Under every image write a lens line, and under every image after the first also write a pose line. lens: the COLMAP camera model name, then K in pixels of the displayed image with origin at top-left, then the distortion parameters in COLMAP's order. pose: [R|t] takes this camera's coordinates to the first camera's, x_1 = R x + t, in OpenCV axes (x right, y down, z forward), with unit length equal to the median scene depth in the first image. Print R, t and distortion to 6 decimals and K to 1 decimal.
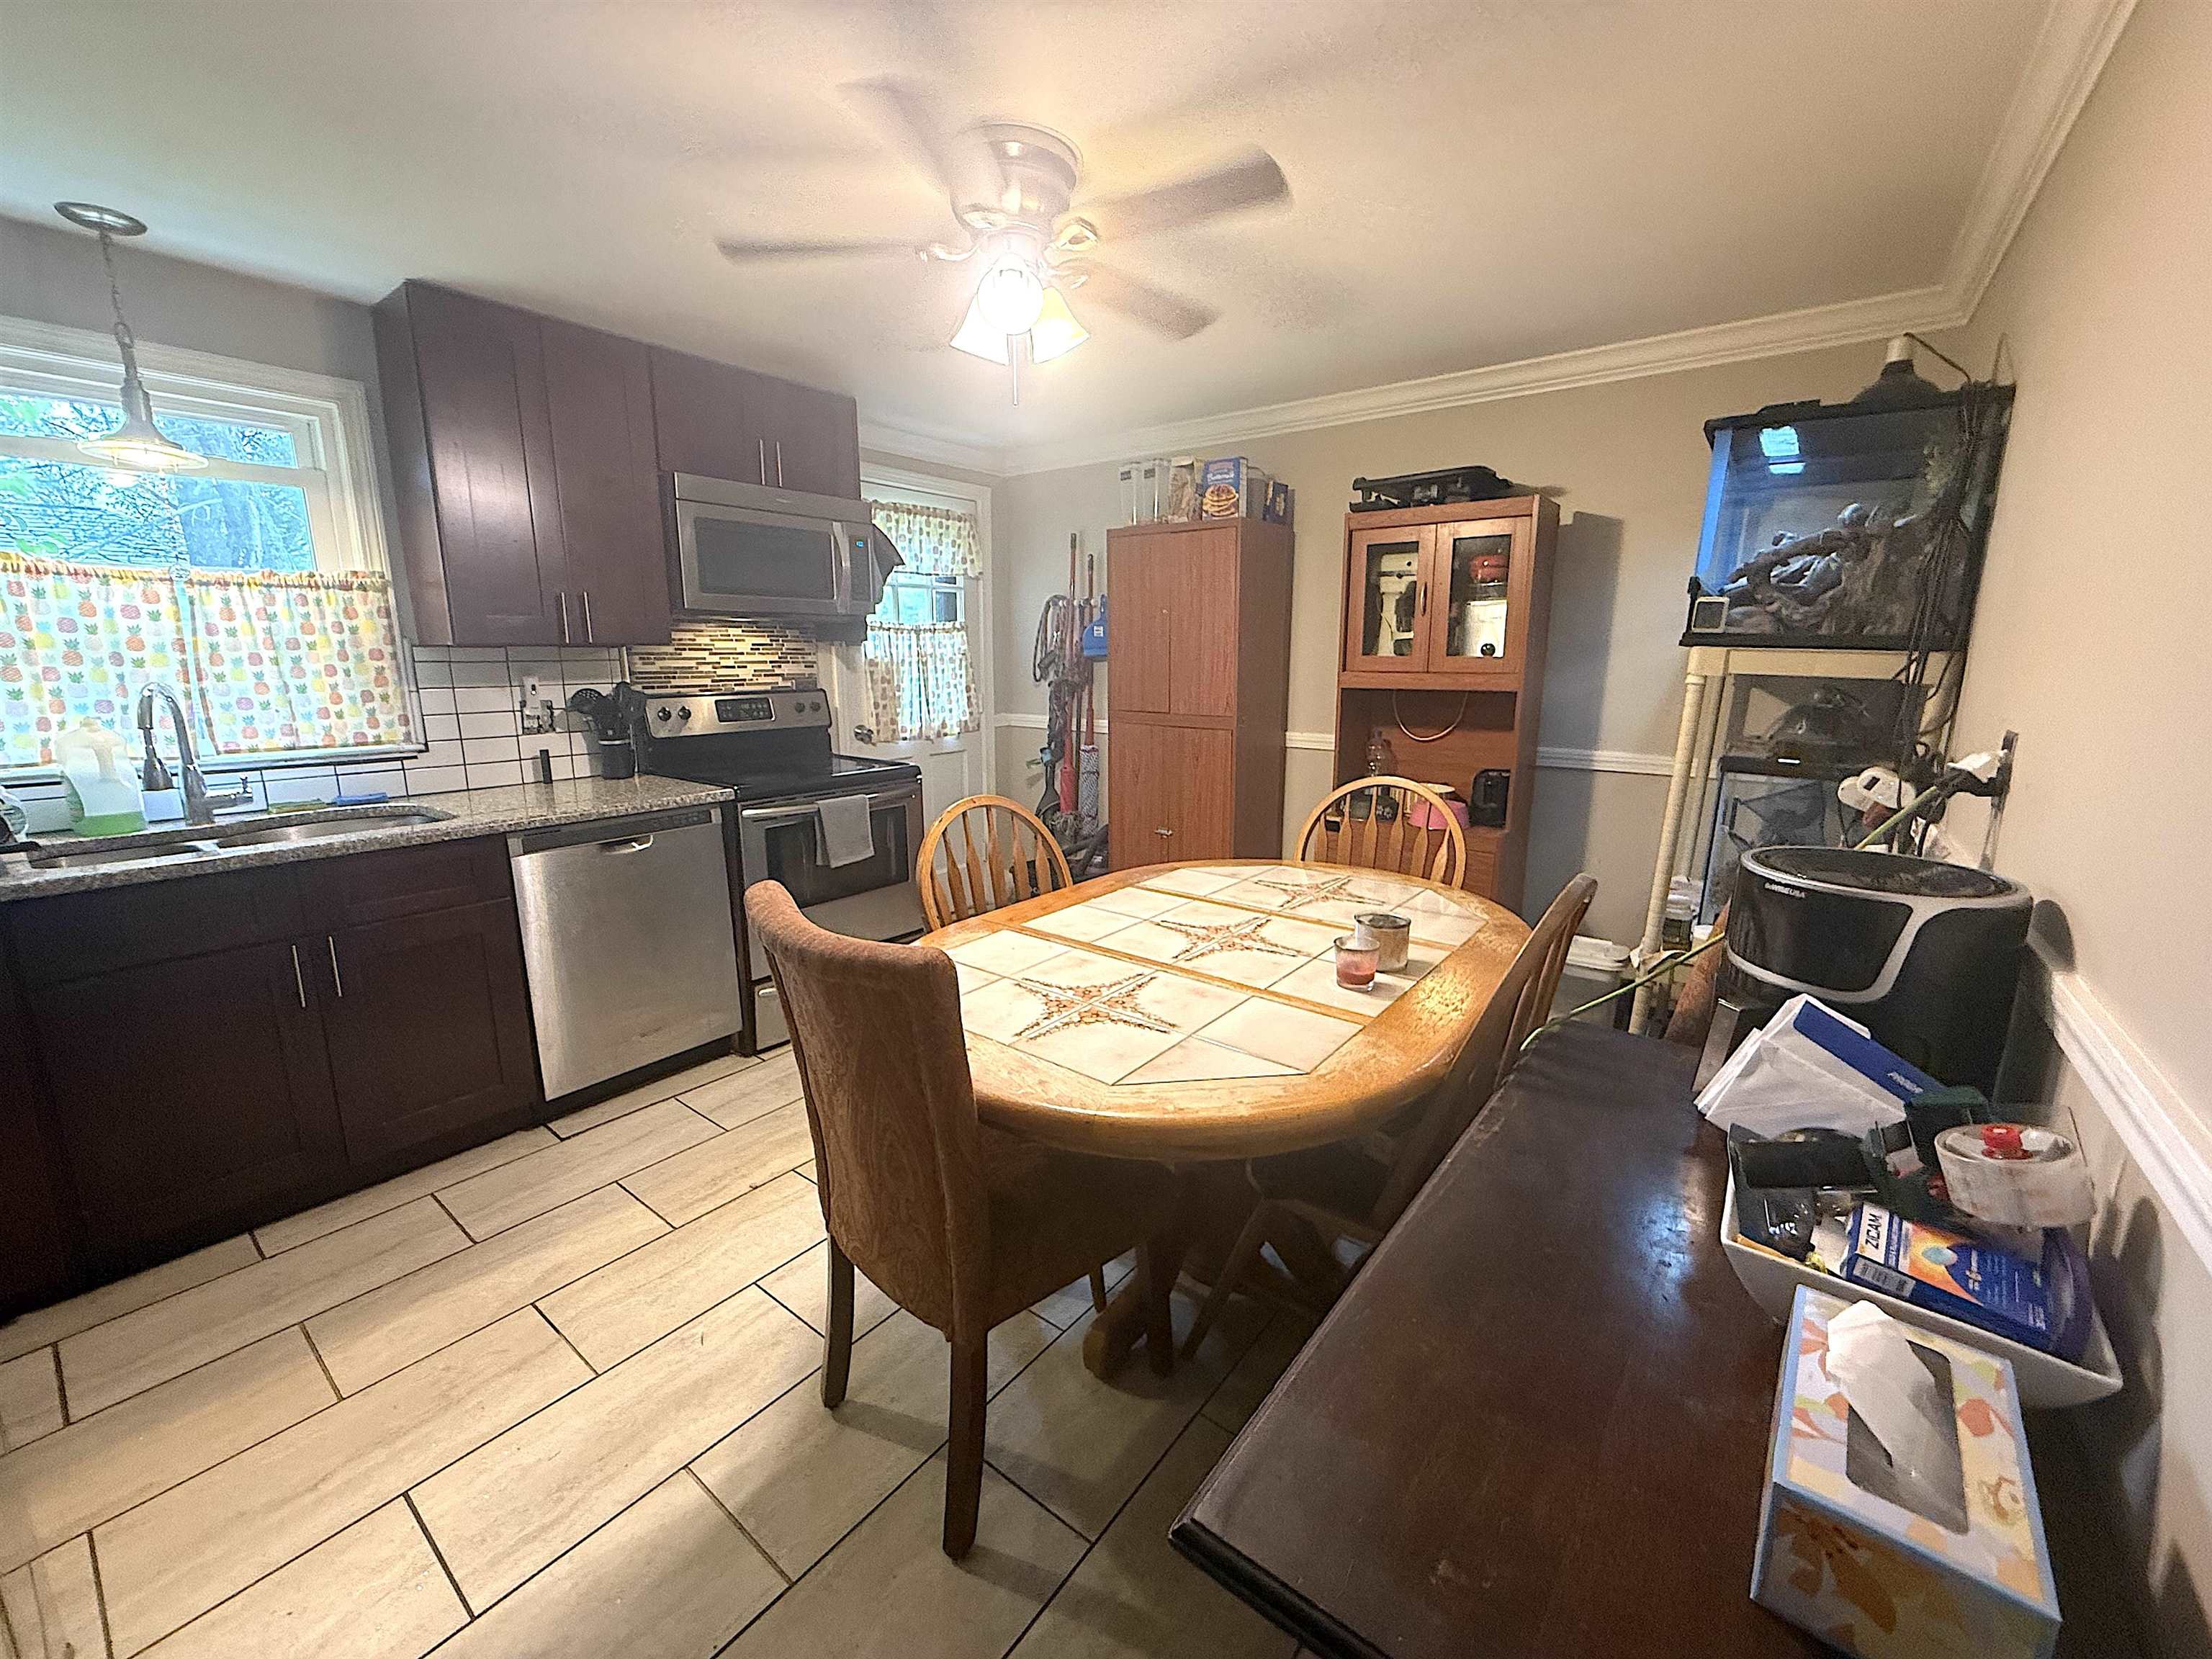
lens RADIAL K [[882.5, 0, 1103.2], [0, 882.5, 824.0], [0, 0, 1]] dist [-0.001523, 0.000057]
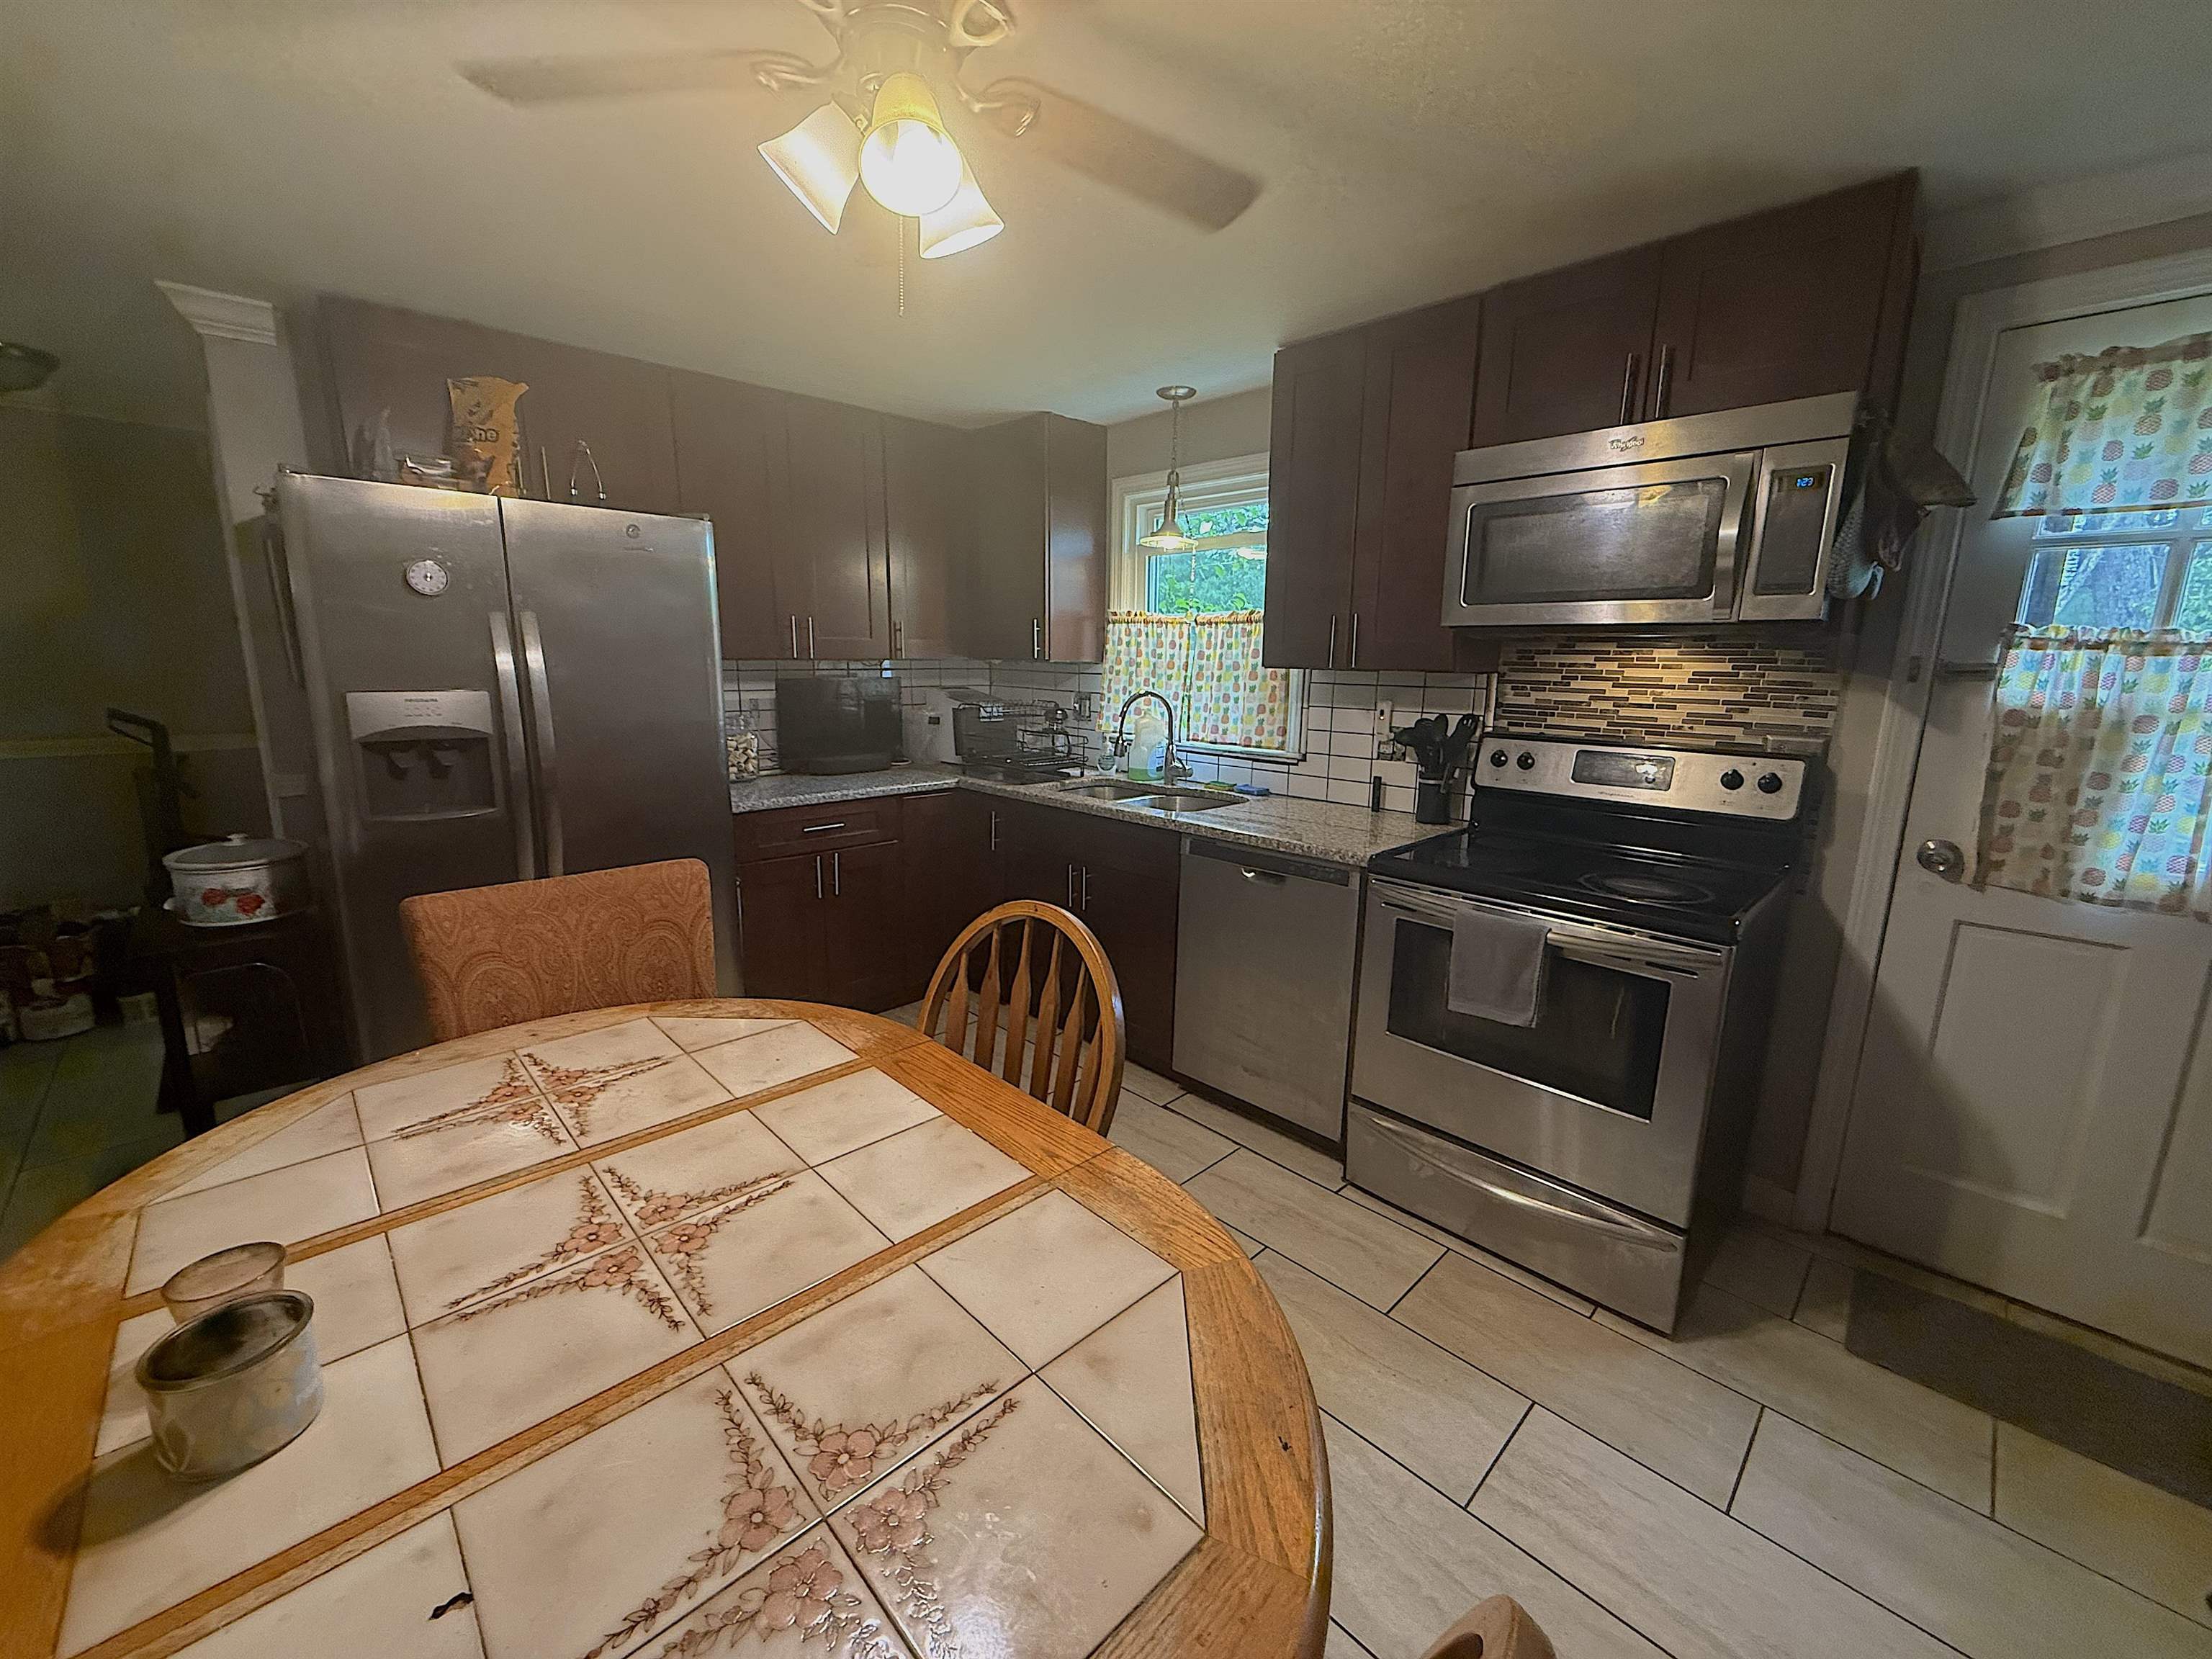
lens RADIAL K [[882.5, 0, 1103.2], [0, 882.5, 824.0], [0, 0, 1]] dist [-0.001523, 0.000057]
pose [[-0.139110, 0.183697, -0.973090, 0.402711], [-0.203657, 0.956332, 0.209647, -0.195211], [0.969109, 0.227341, -0.095625, 0.897902]]
